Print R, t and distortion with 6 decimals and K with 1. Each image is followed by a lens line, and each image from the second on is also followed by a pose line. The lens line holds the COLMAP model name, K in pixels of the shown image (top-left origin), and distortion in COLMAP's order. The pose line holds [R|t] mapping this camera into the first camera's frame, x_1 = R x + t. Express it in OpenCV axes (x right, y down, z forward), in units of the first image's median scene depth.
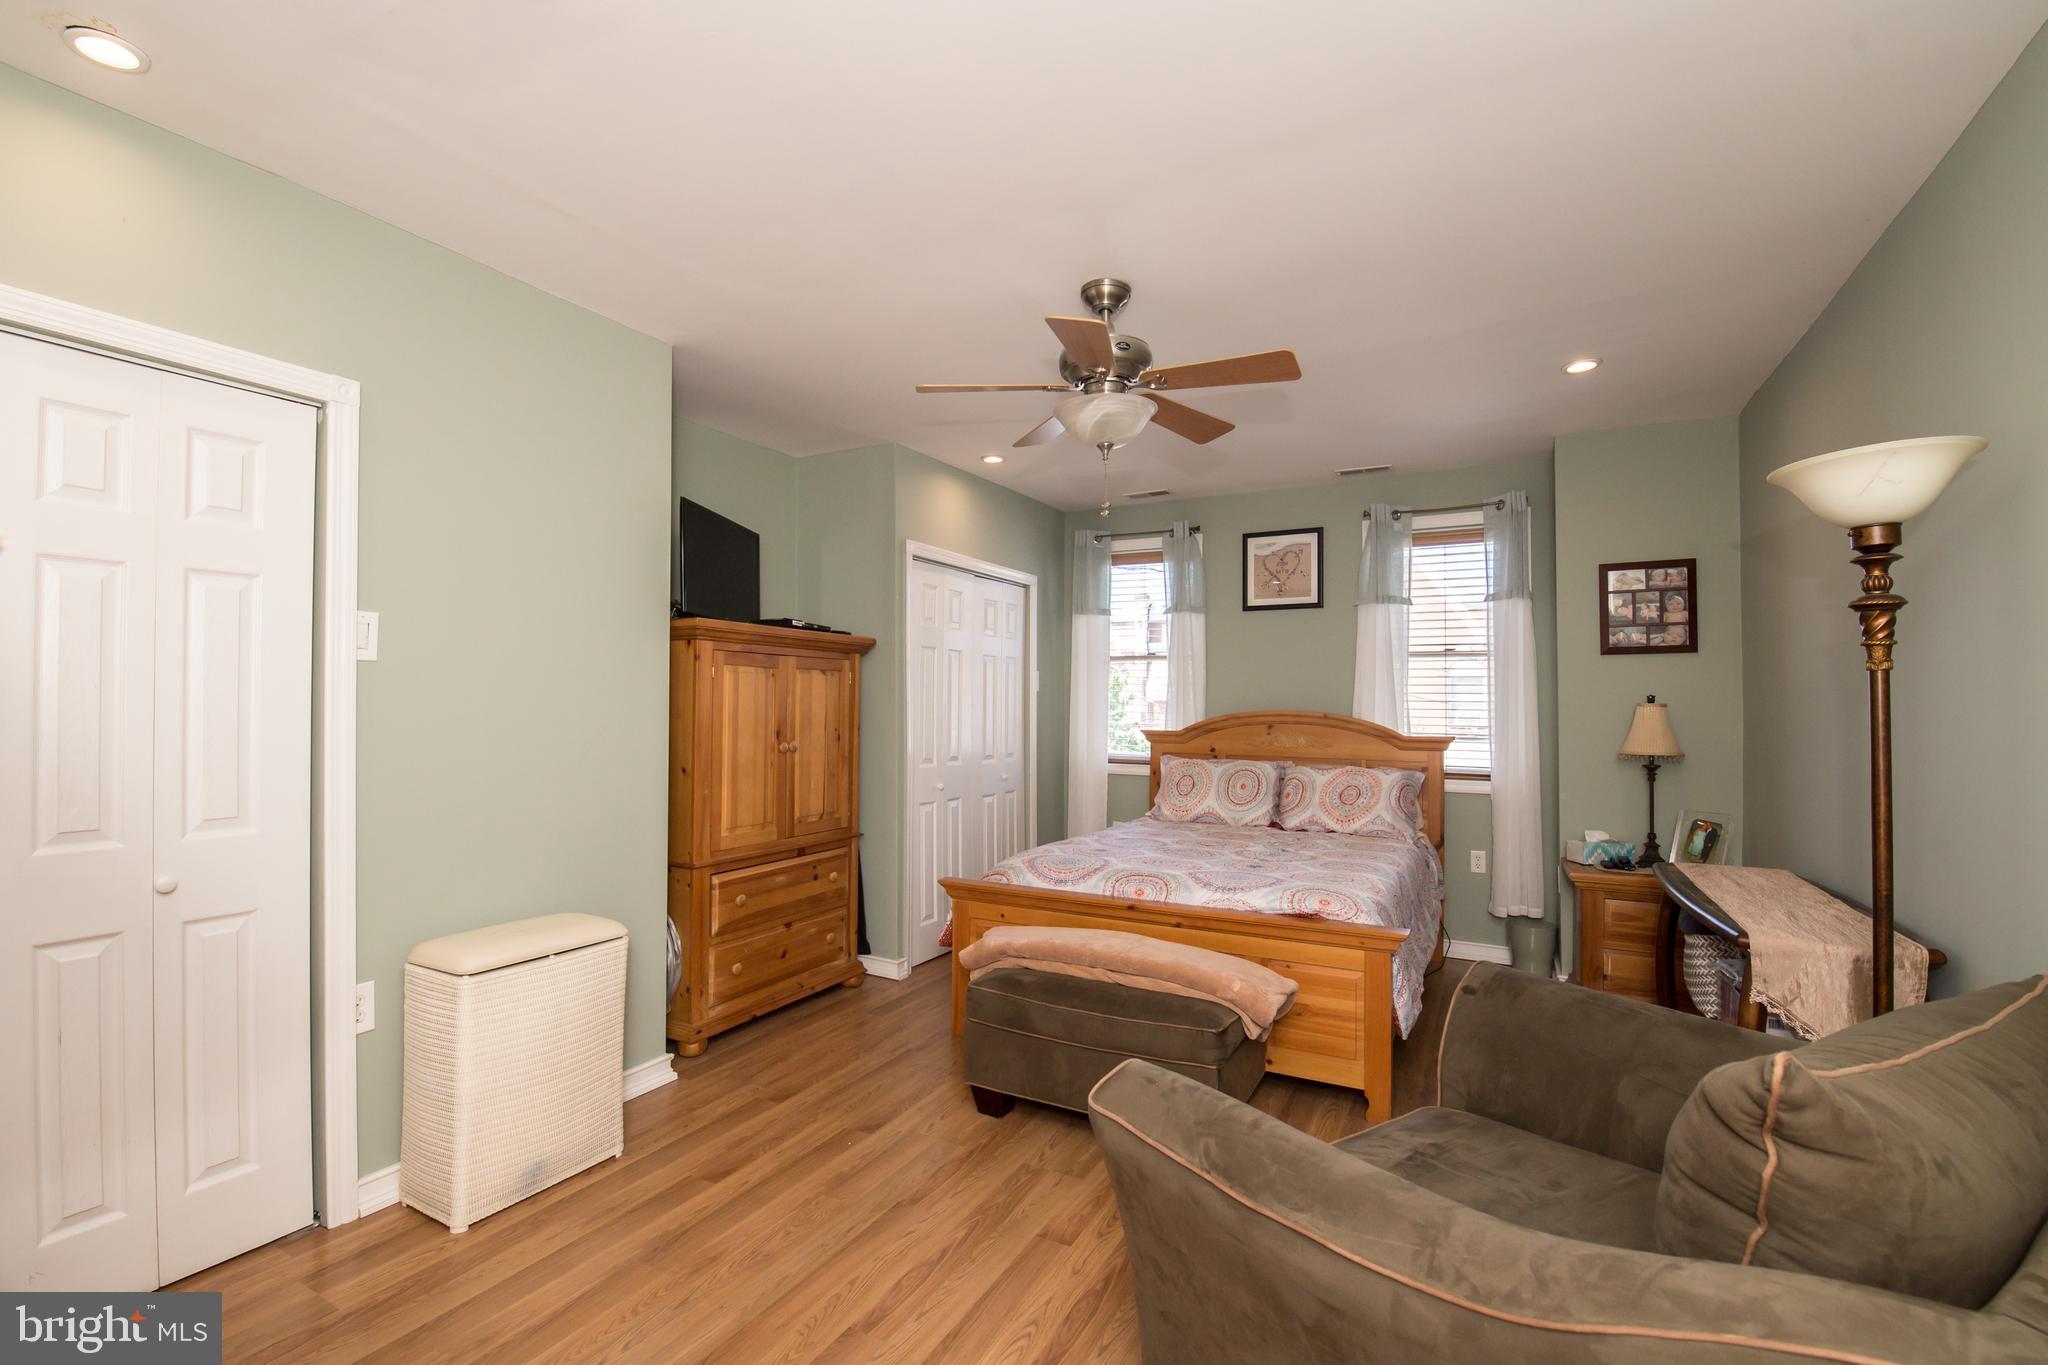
lens RADIAL K [[906.5, 0, 1024.0], [0, 906.5, 682.5], [0, 0, 1]] dist [0.001327, -0.011735]
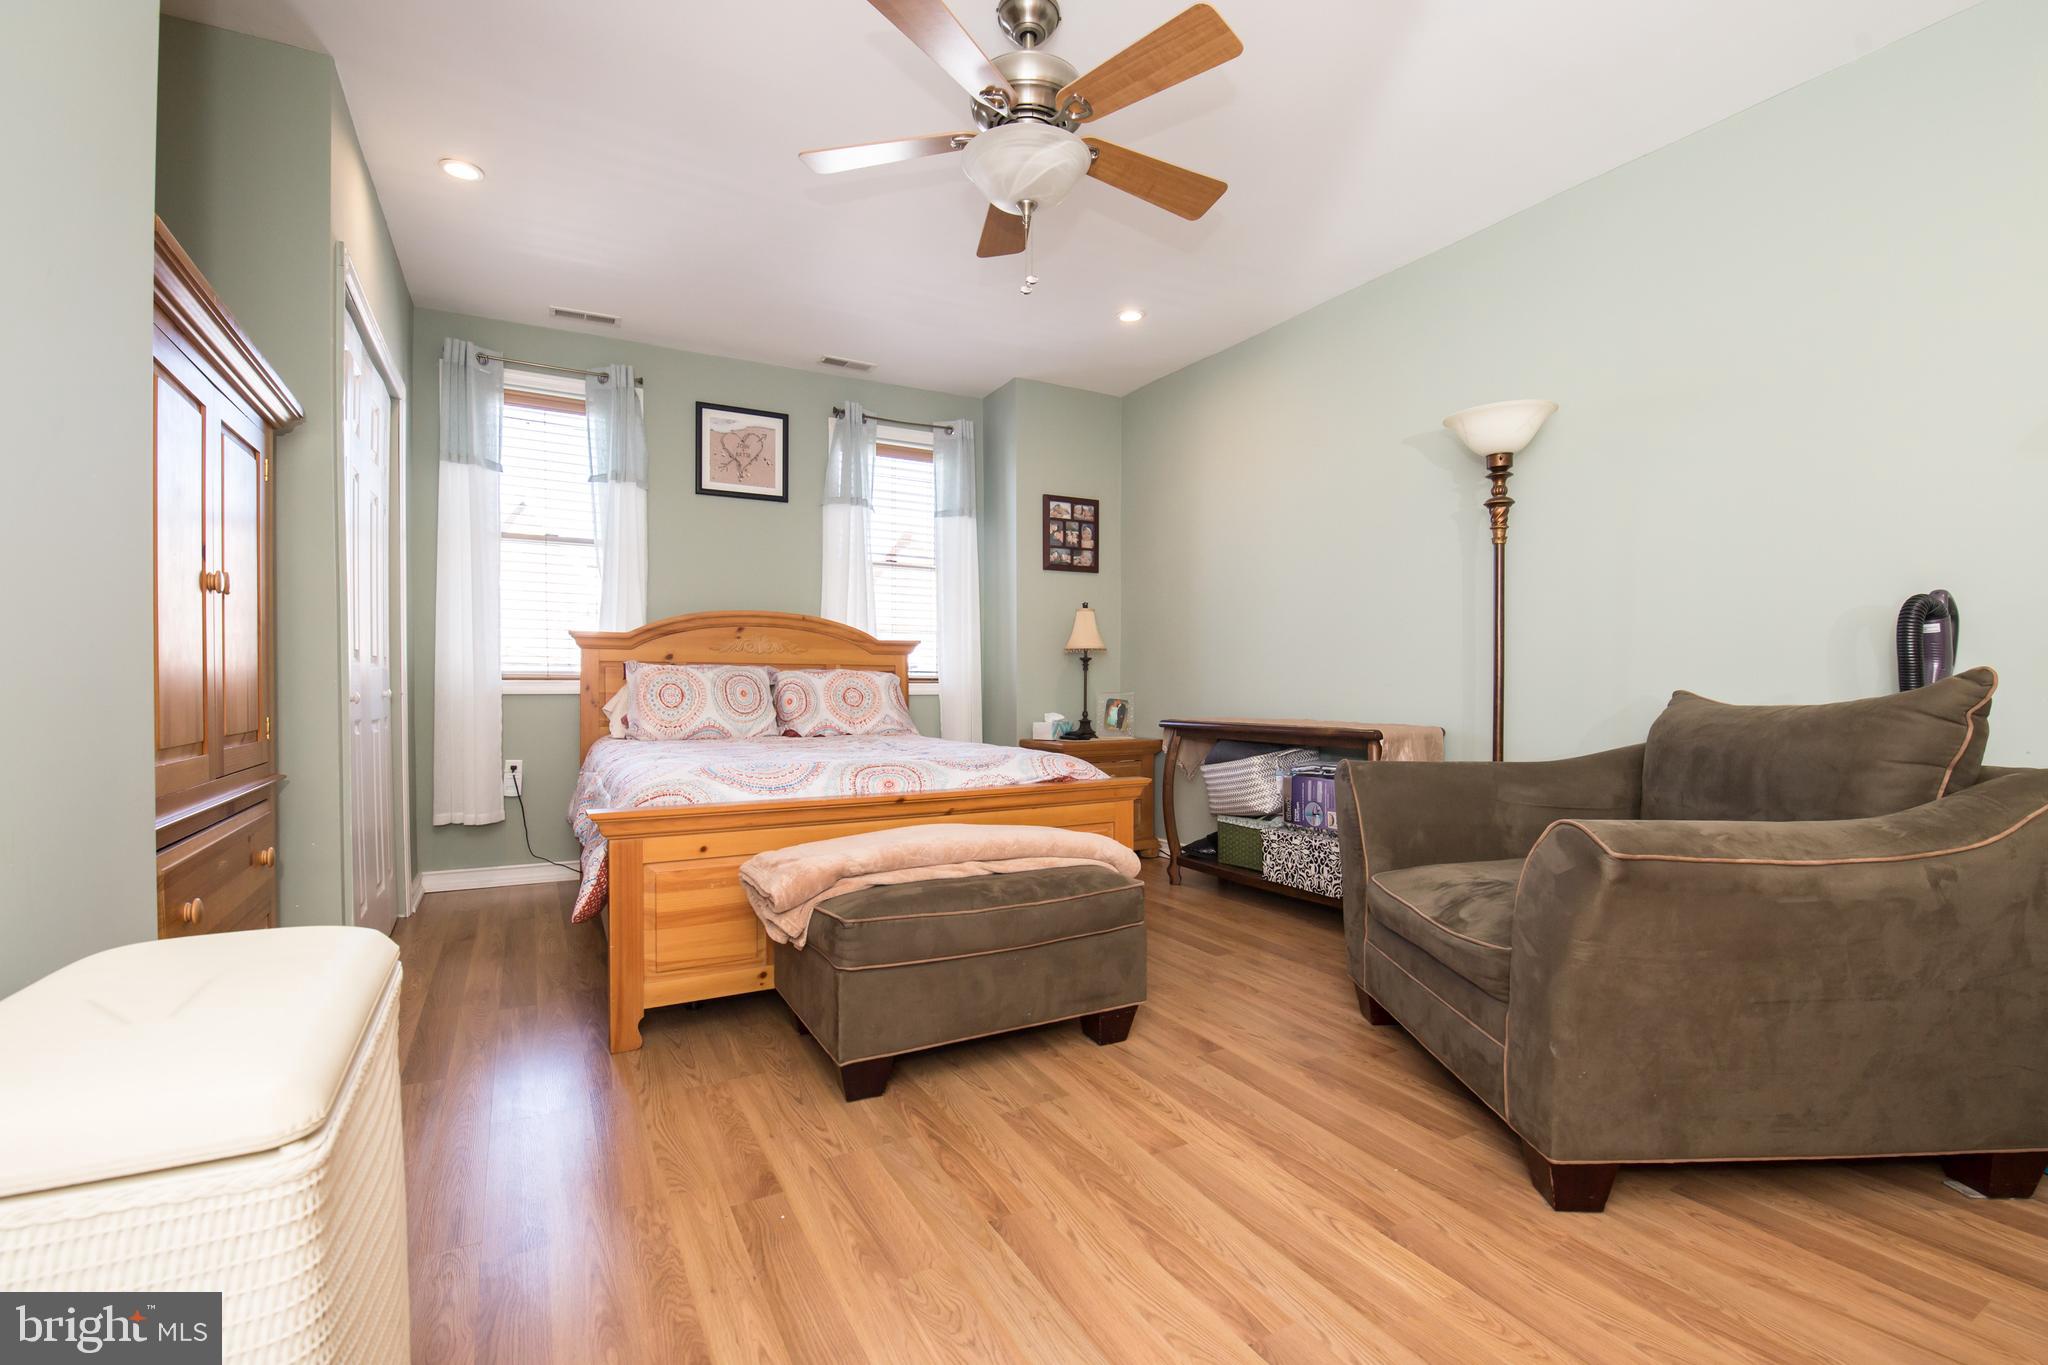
lens RADIAL K [[906.5, 0, 1024.0], [0, 906.5, 682.5], [0, 0, 1]] dist [0.001327, -0.011735]
pose [[0.538972, -0.005319, 0.842307, -0.350605], [-0.017584, 0.999691, 0.017564, 0.088073], [-0.842140, -0.024278, 0.538712, 0.328103]]
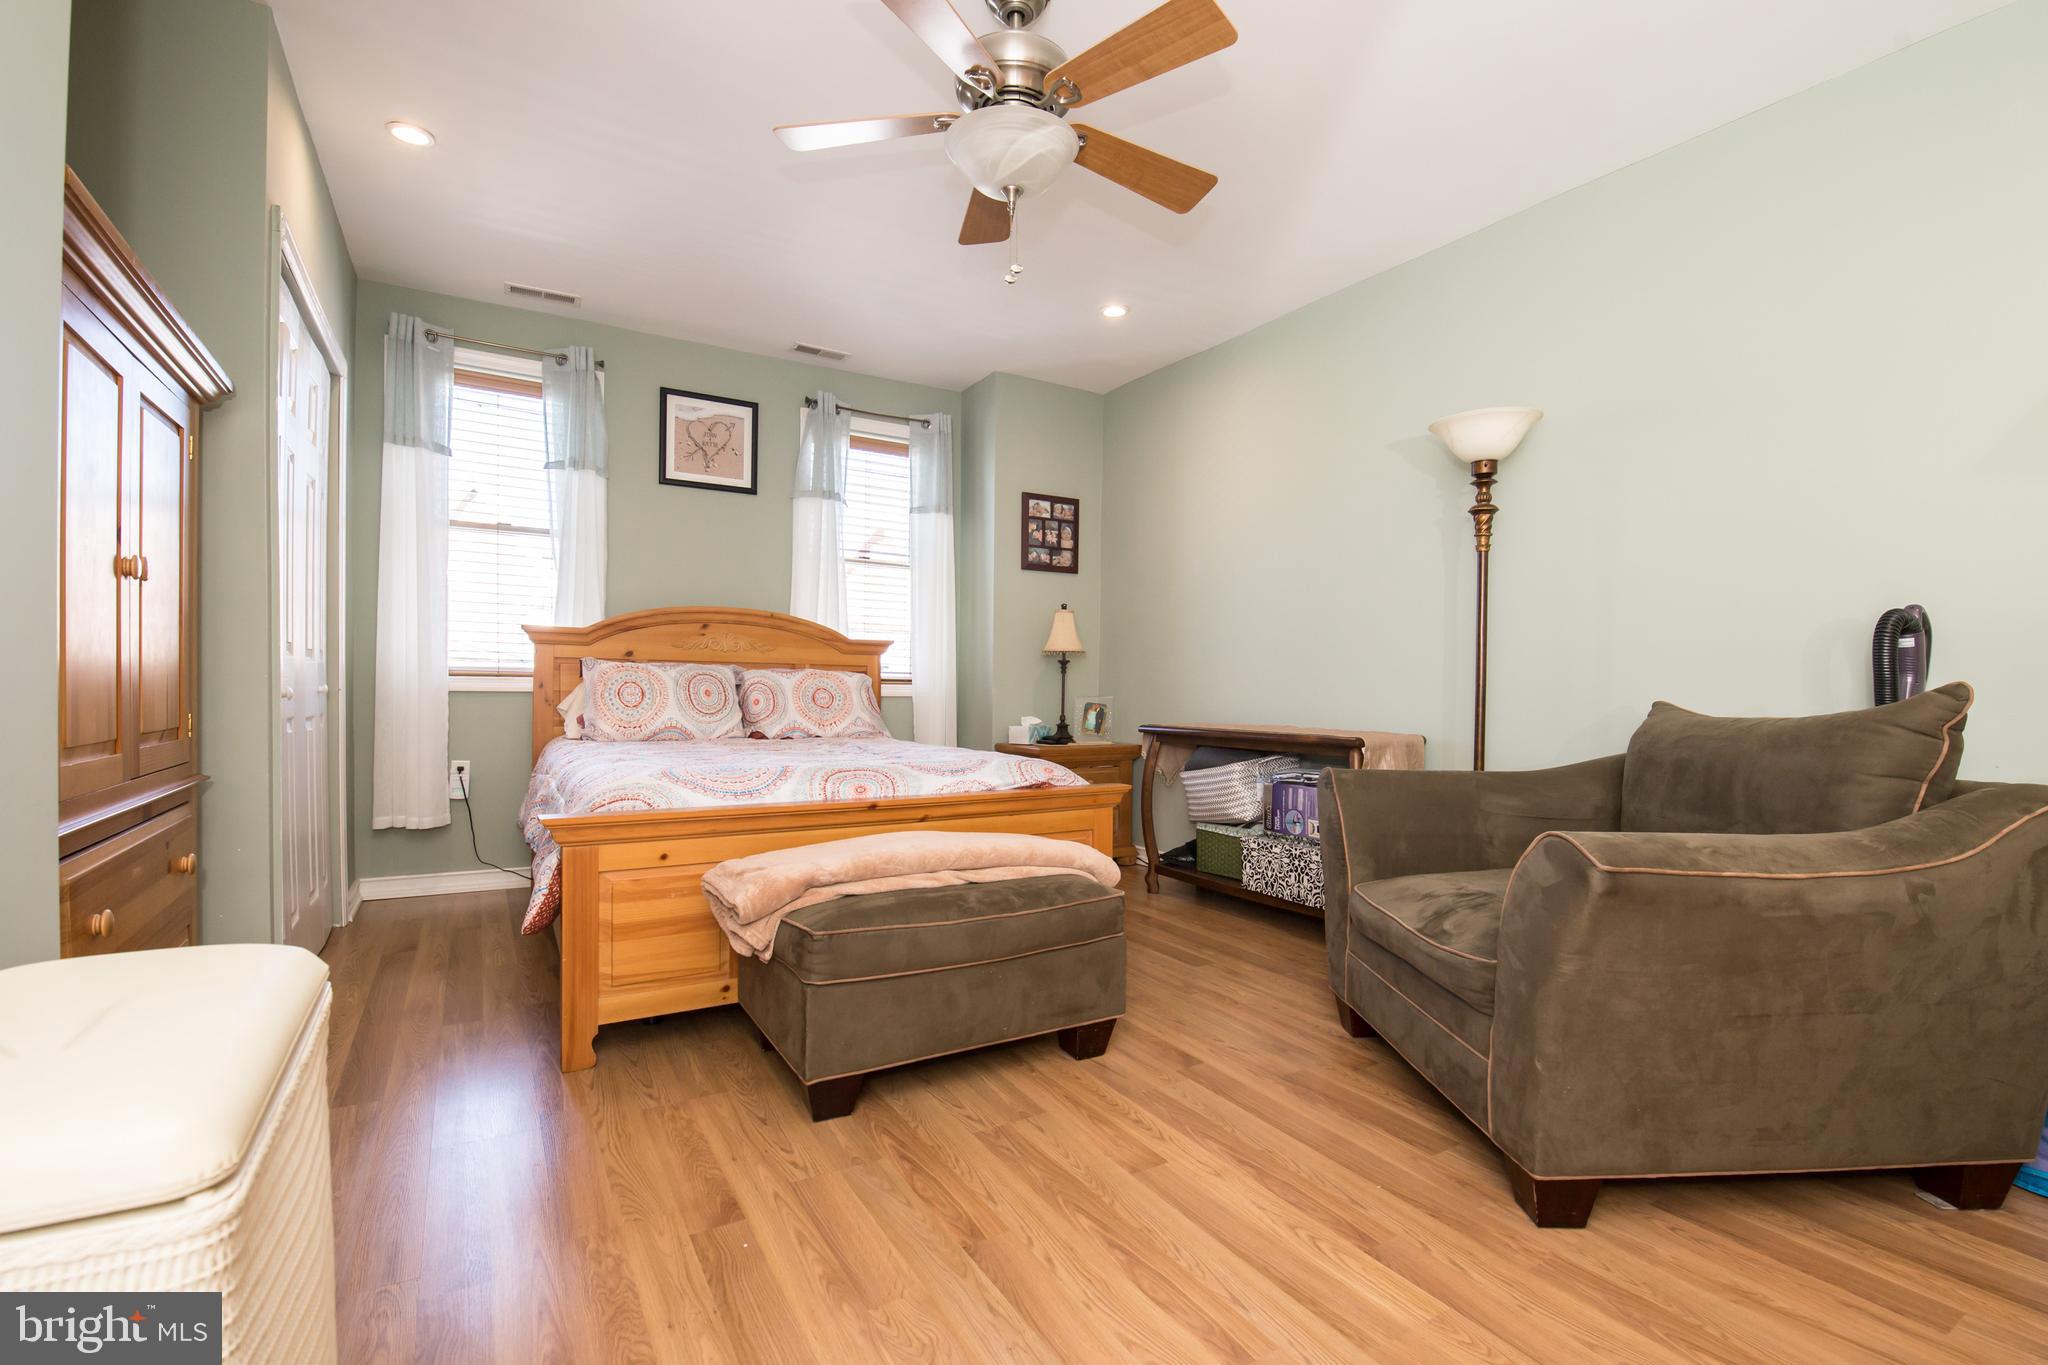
lens RADIAL K [[924.4, 0, 1041.1], [0, 924.4, 687.6], [0, 0, 1]] dist [0.000637, -0.011176]
pose [[0.498883, -0.001975, 0.866667, -0.346394], [-0.030107, 0.999354, 0.019608, 0.087629], [-0.866146, -0.035875, 0.498501, 0.334442]]
